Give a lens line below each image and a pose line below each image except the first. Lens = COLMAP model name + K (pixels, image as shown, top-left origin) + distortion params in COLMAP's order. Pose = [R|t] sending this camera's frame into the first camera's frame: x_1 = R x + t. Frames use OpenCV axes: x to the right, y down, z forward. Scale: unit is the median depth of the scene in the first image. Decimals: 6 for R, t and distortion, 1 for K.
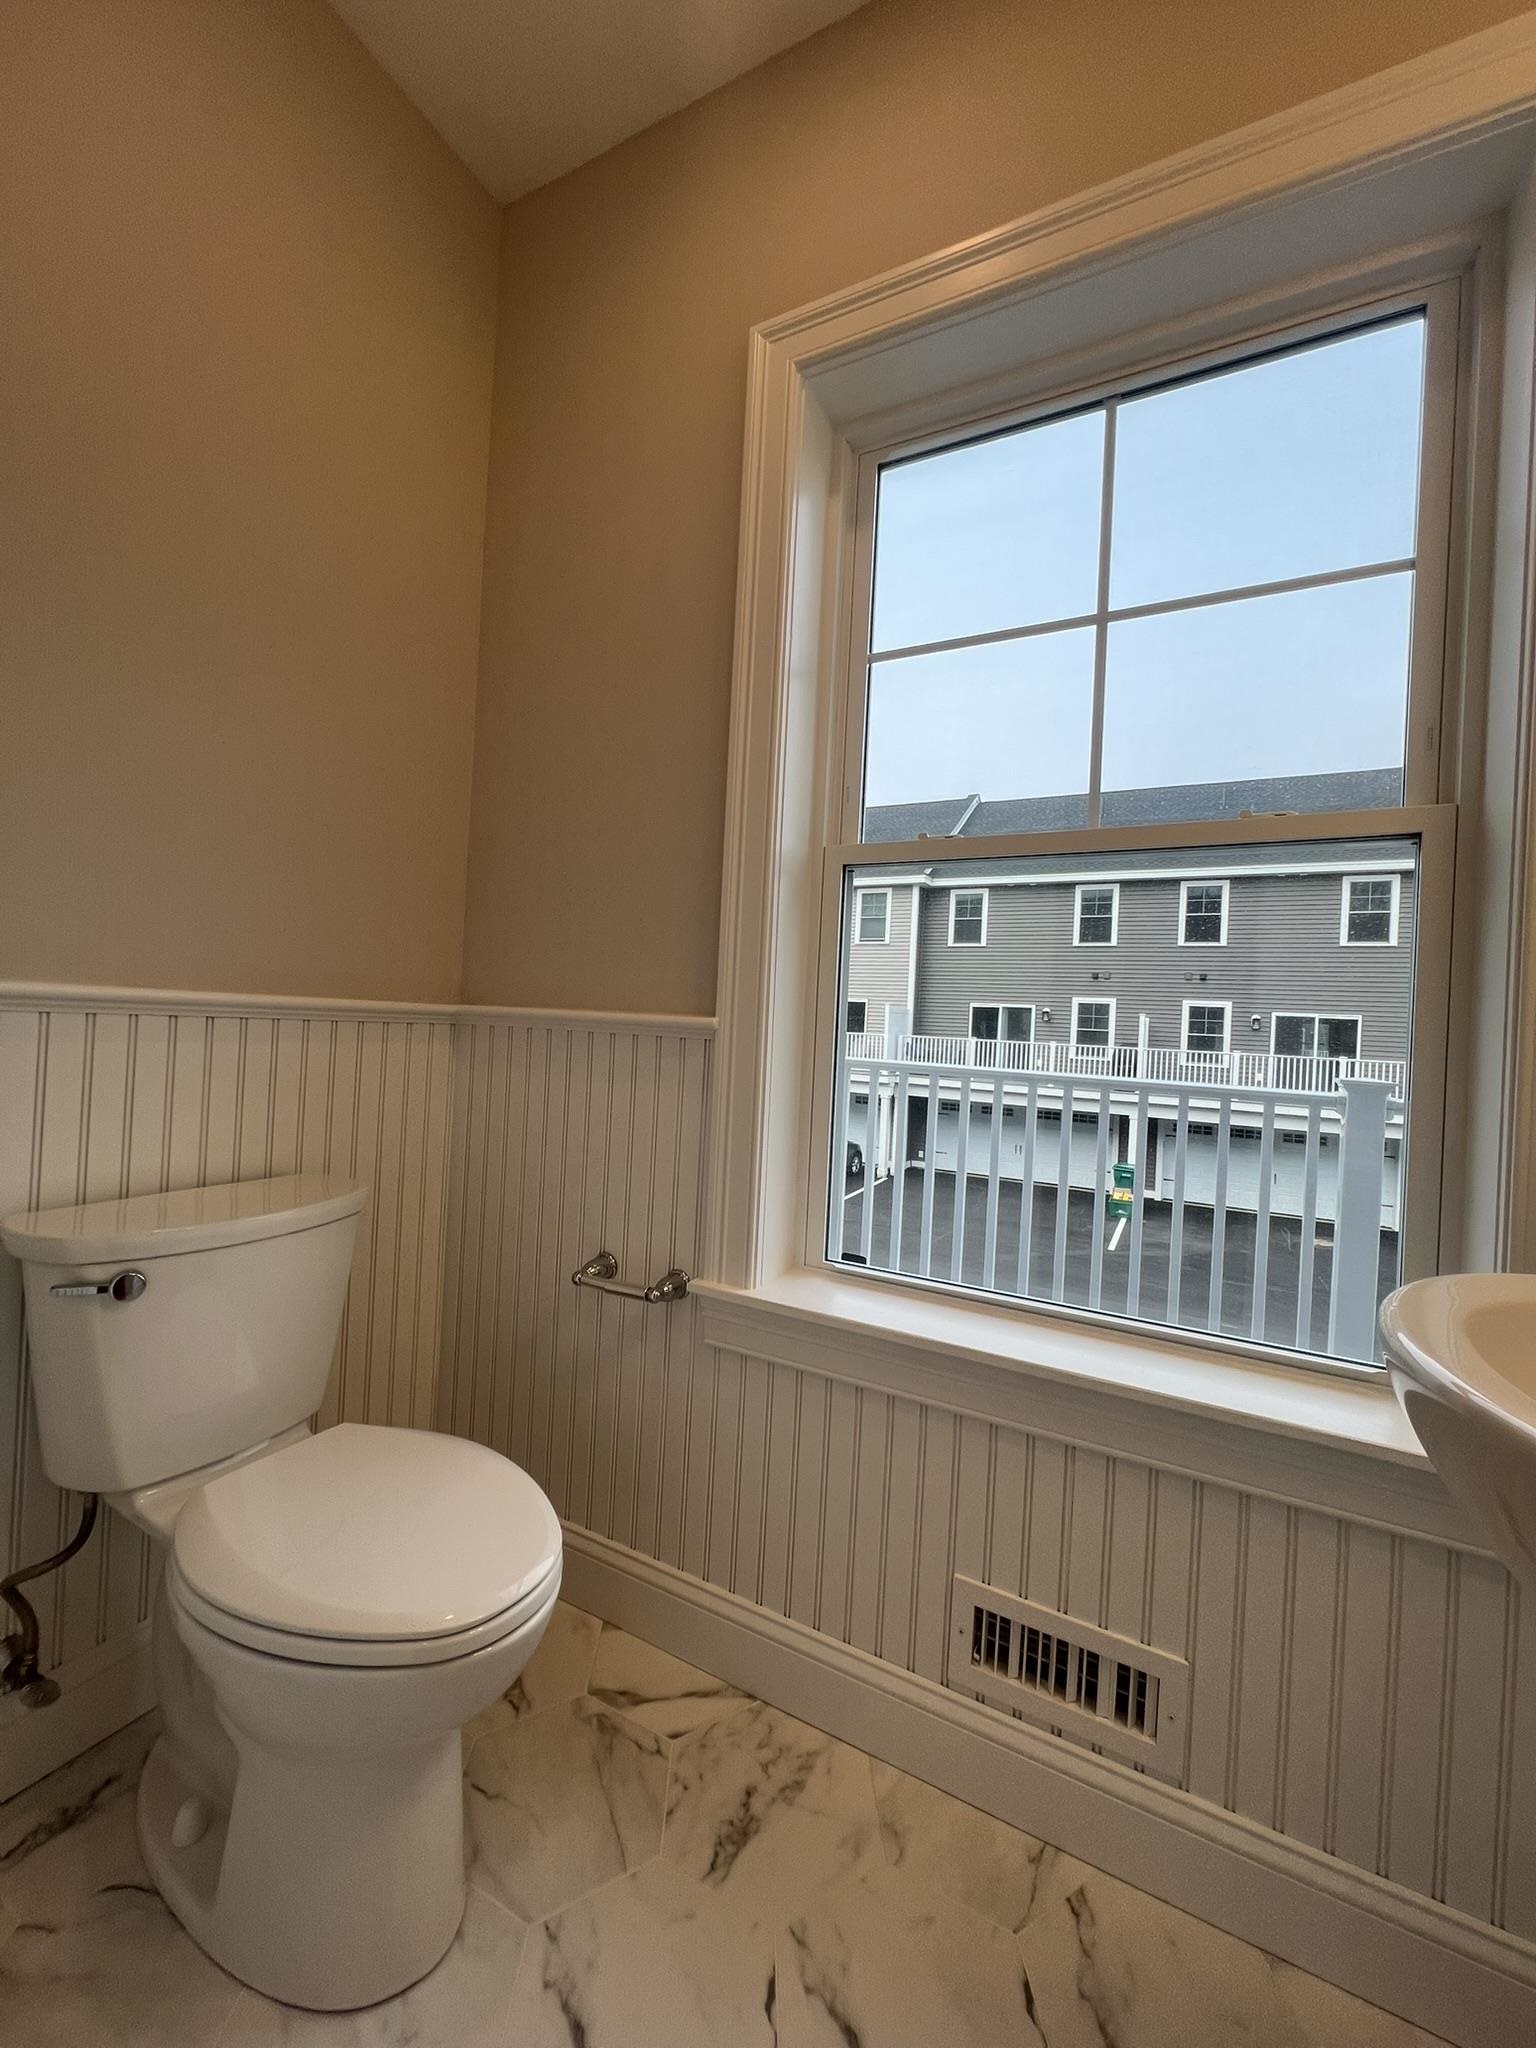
lens RADIAL K [[816.1, 0, 774.6], [0, 816.1, 1019.5], [0, 0, 1]] dist [-0.001018, 0.000101]
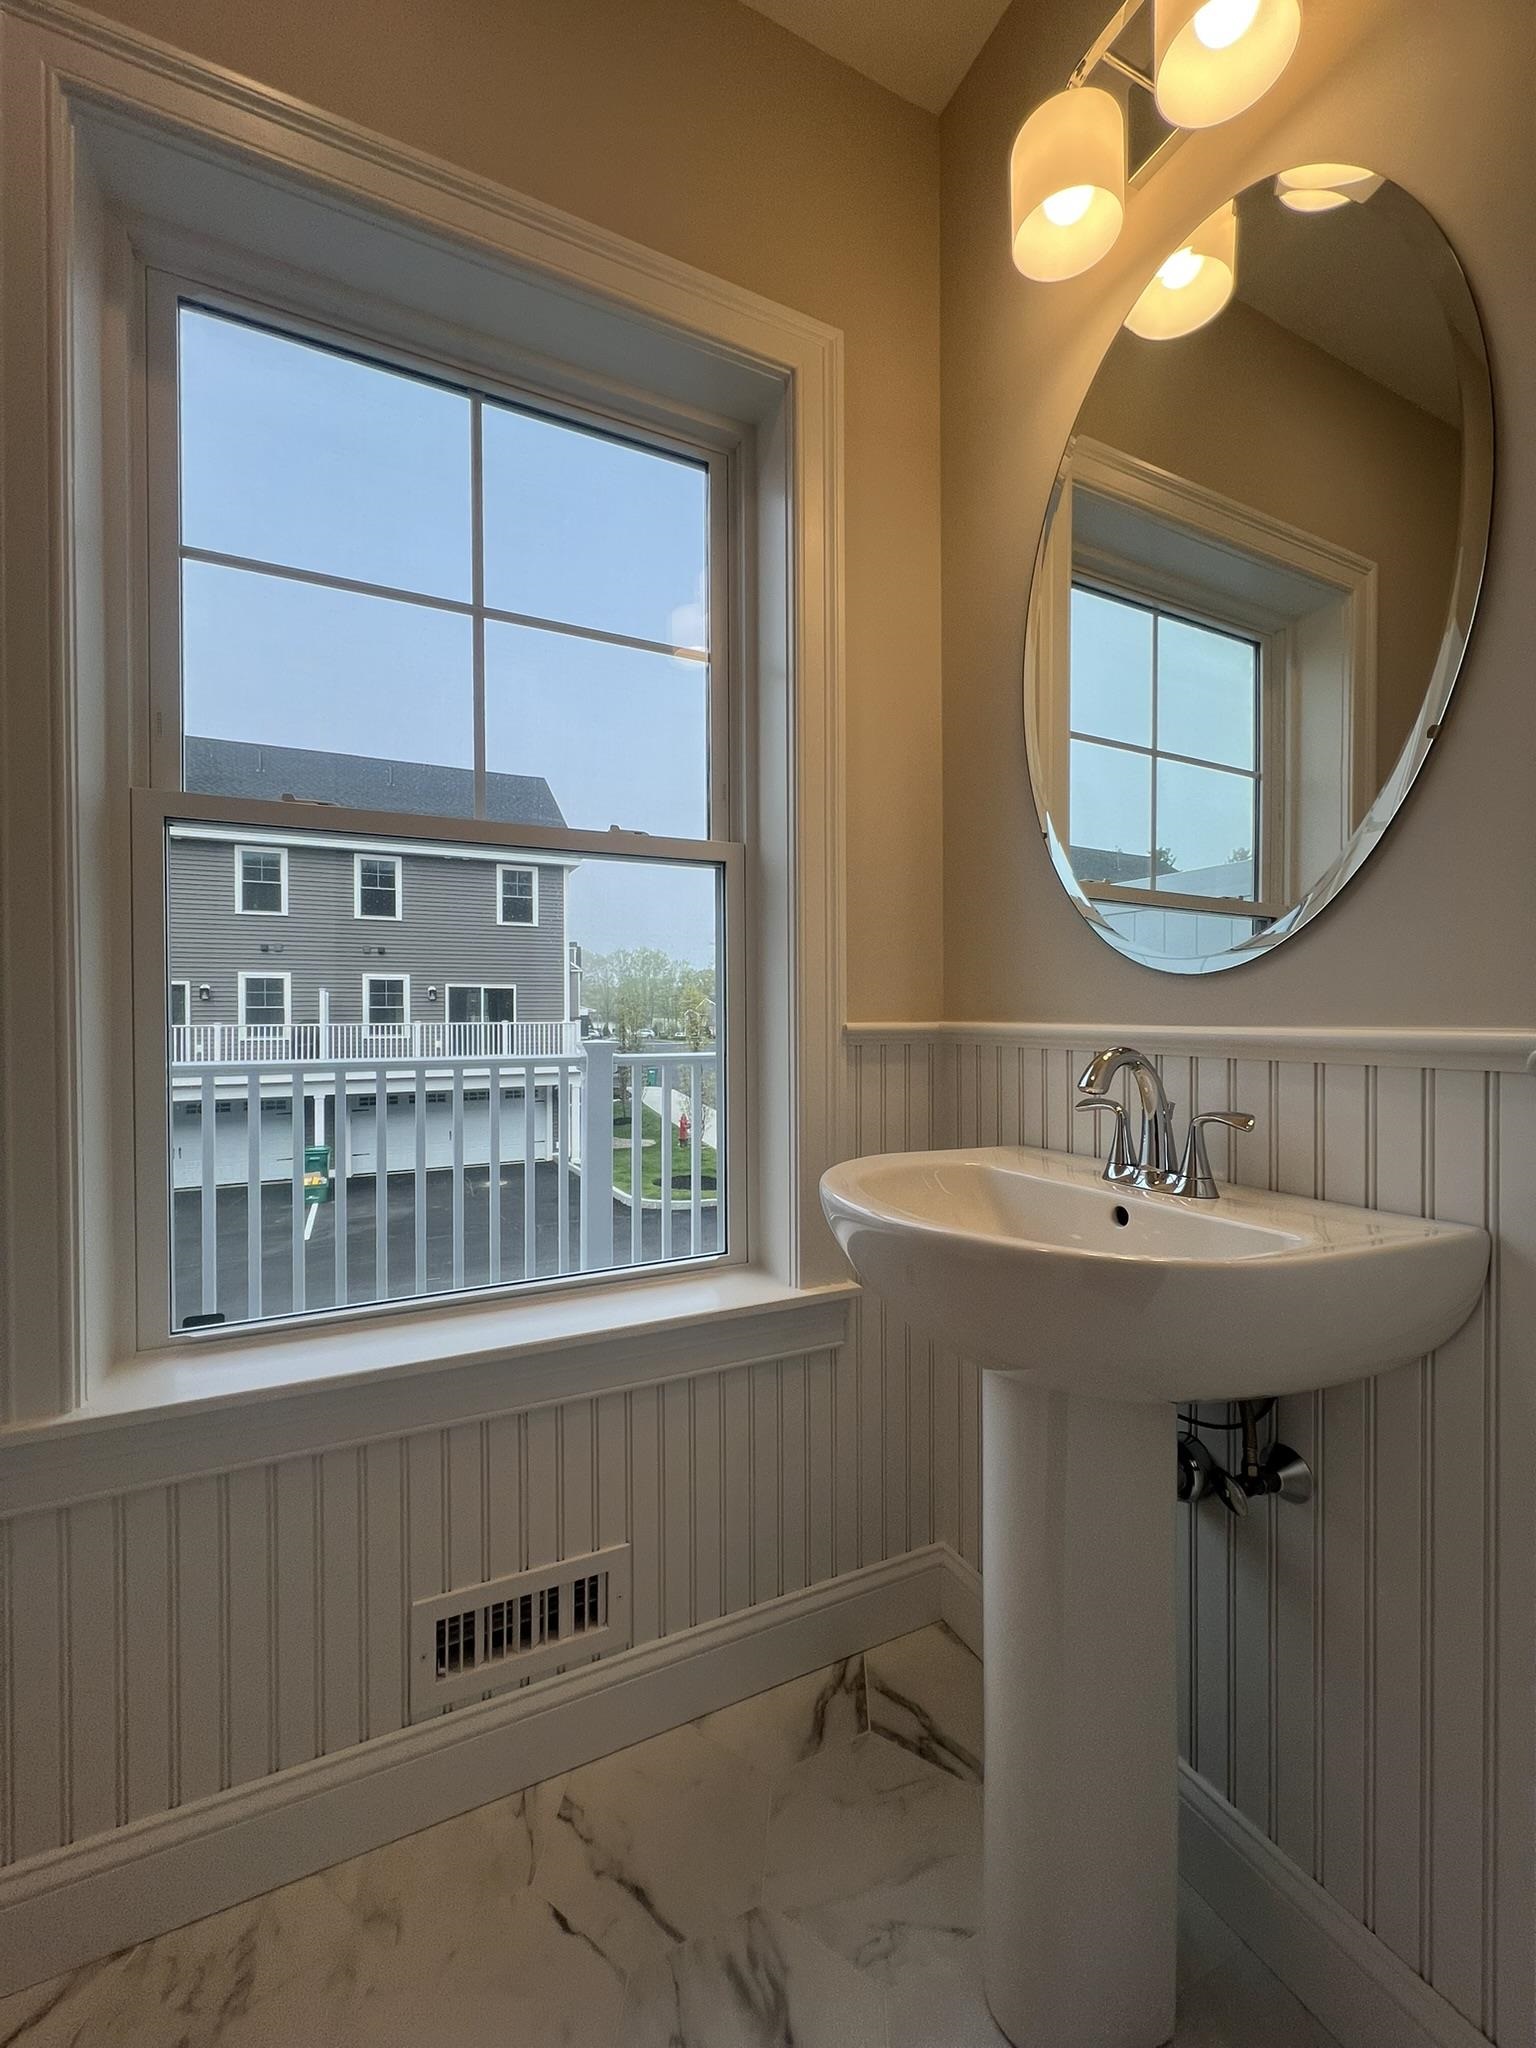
lens RADIAL K [[822.0, 0, 760.7], [0, 822.0, 1020.3], [0, 0, 1]] dist [-0.001241, 0.000379]
pose [[0.587633, -0.058969, 0.806976, -0.218440], [0.030234, 0.998244, 0.050930, -0.022996], [-0.808563, -0.005530, 0.588384, 0.099316]]
